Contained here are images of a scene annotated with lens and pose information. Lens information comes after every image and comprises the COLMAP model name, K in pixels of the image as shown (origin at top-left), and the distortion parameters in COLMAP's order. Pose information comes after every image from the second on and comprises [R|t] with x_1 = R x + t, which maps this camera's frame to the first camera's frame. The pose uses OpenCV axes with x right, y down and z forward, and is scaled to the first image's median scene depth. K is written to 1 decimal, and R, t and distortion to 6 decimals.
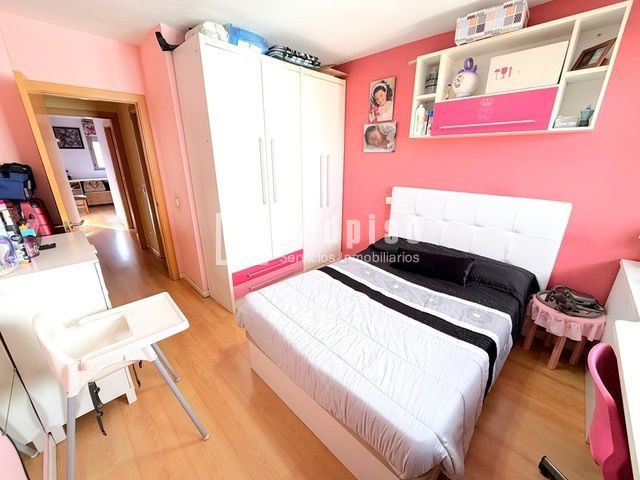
lens RADIAL K [[256.1, 0, 317.4], [0, 256.1, 241.4], [0, 0, 1]] dist [-0.000836, -0.000142]
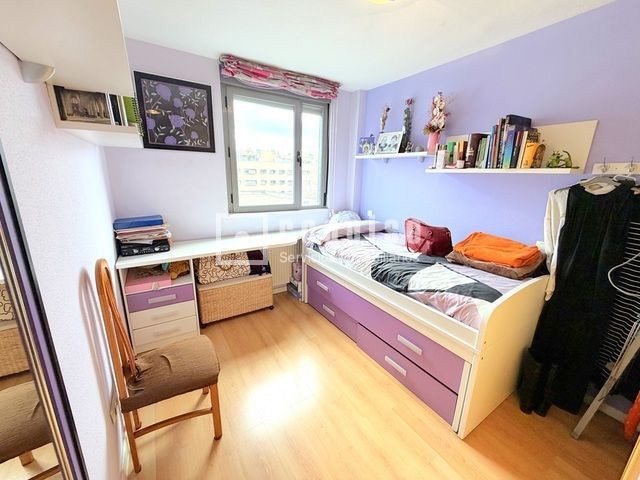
lens RADIAL K [[256.1, 0, 321.7], [0, 256.1, 240.9], [0, 0, 1]] dist [-0.000836, -0.000142]
pose [[0.974921, 0.073390, -0.210100, -0.720956], [-0.089284, 0.993738, -0.067180, -0.245748], [0.203854, 0.084254, 0.975369, 0.738940]]
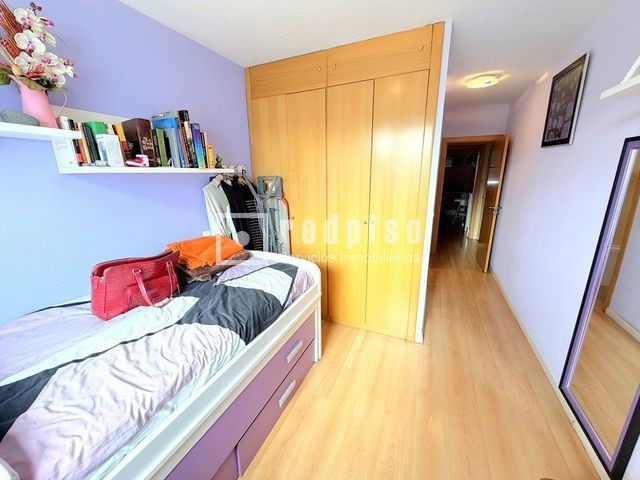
lens RADIAL K [[256.1, 0, 316.8], [0, 256.1, 238.9], [0, 0, 1]] dist [-0.000836, -0.000142]
pose [[-0.345795, -0.229563, 0.909795, -0.866008], [0.310556, 0.886962, 0.341838, -0.328895], [-0.885427, 0.400748, -0.235415, 0.974429]]
